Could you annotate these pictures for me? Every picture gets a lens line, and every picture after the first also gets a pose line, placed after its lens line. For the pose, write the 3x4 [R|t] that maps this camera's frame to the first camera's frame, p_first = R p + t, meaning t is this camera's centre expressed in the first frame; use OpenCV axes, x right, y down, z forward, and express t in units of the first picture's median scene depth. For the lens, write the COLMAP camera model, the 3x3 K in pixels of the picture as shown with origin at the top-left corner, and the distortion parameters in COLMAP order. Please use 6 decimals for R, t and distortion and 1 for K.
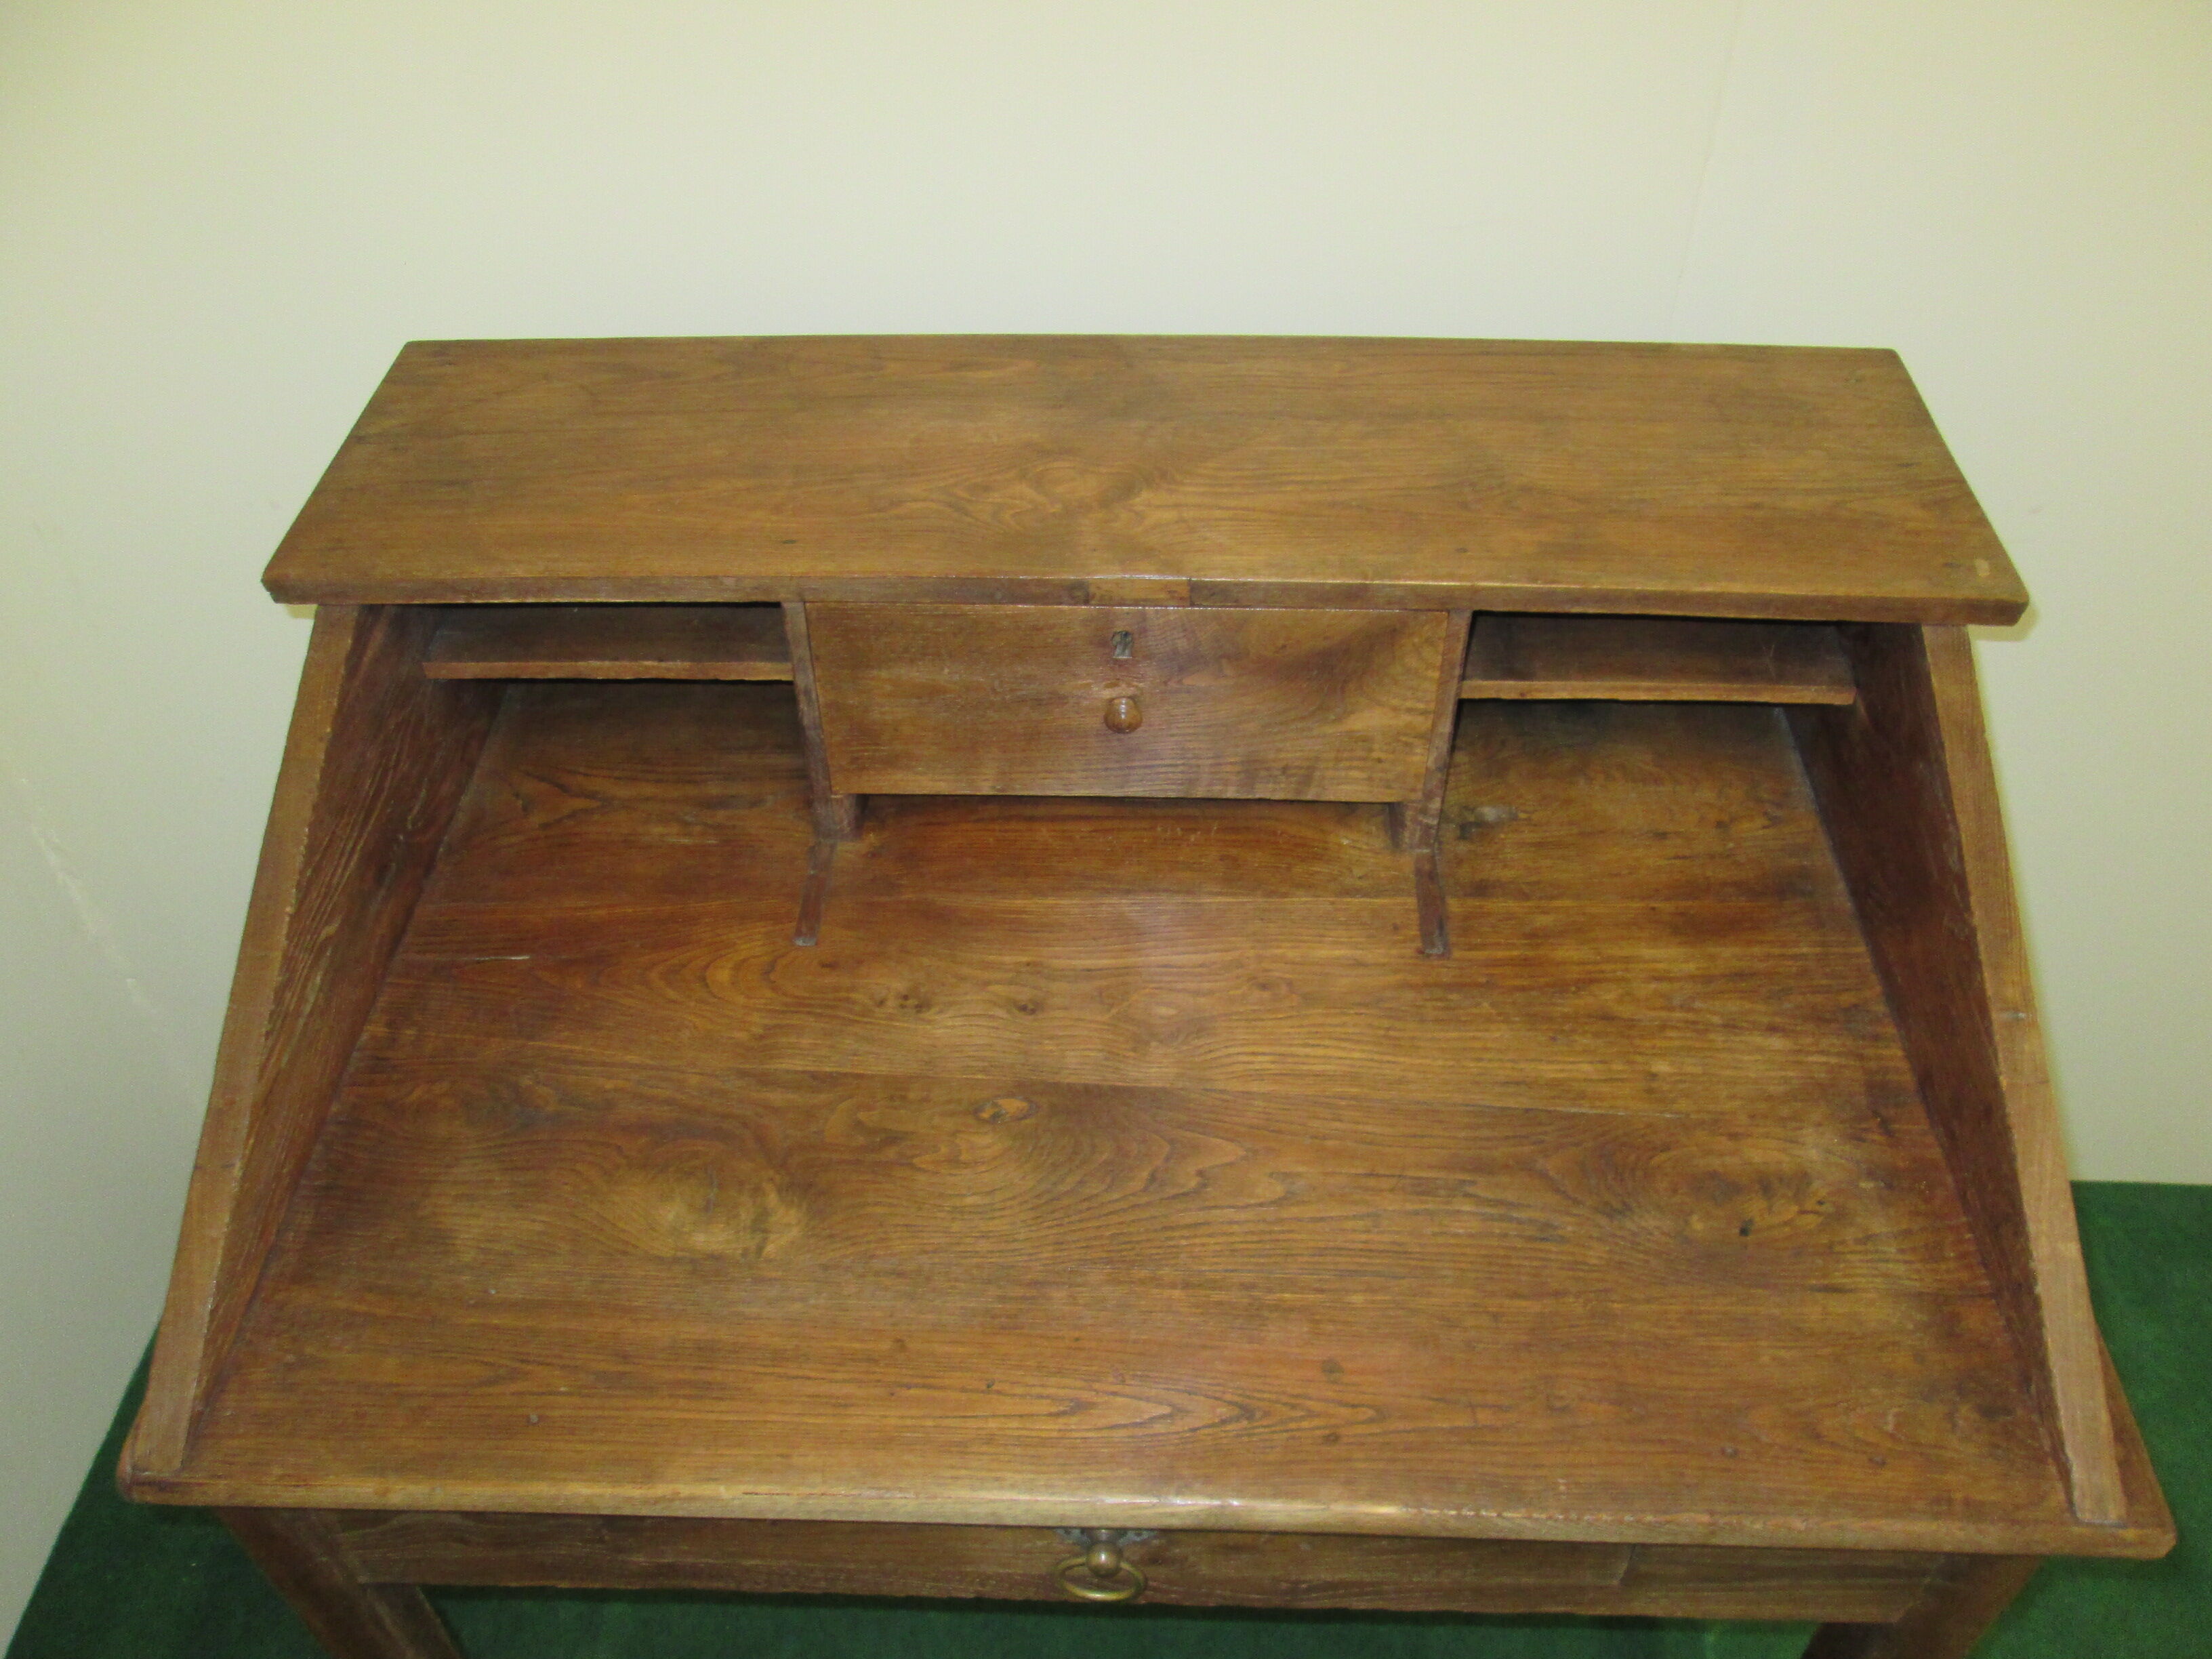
lens RADIAL K [[1818.7, 0, 1104.9], [0, 1818.7, 803.9], [0, 0, 1]] dist [-0.052701, 0.015628]
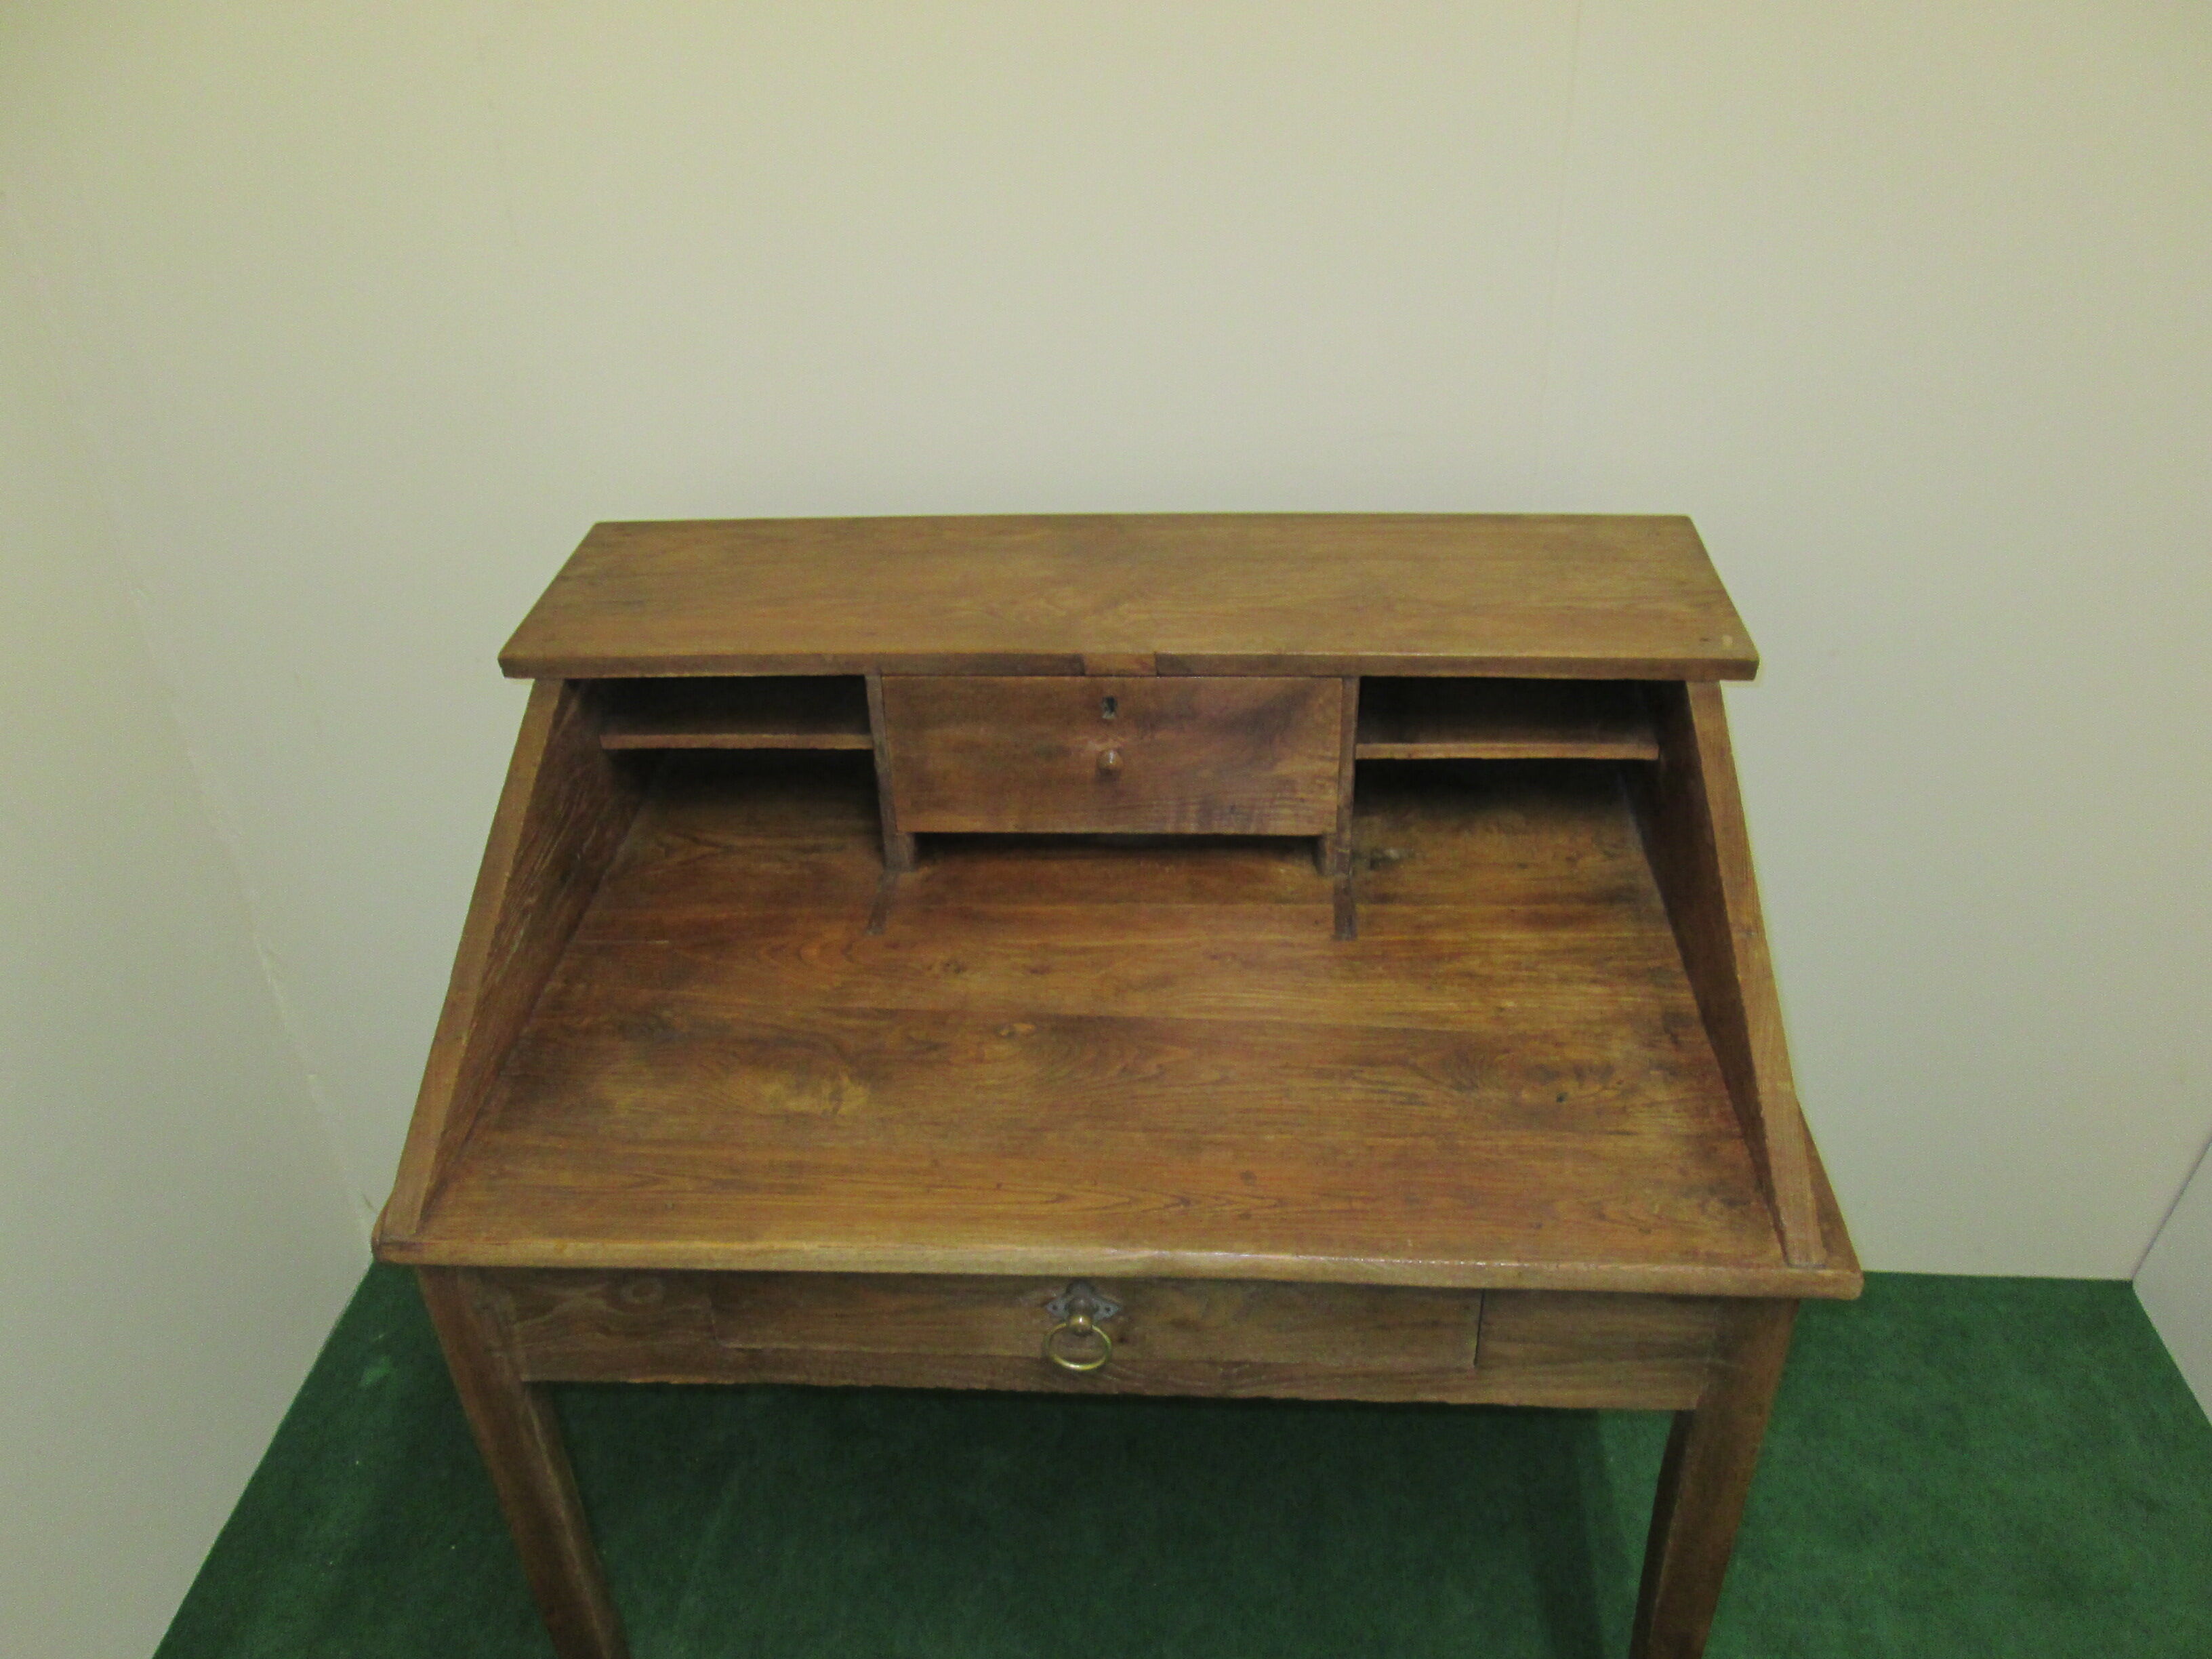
lens RADIAL K [[1818.7, 0, 1106.6], [0, 1818.7, 801.4], [0, 0, 1]] dist [-0.052701, 0.015628]
pose [[0.999375, -0.001666, -0.035313, 0.057365], [-0.005316, 0.980449, -0.196699, 0.259414], [0.034950, 0.196764, 0.979828, -0.347555]]
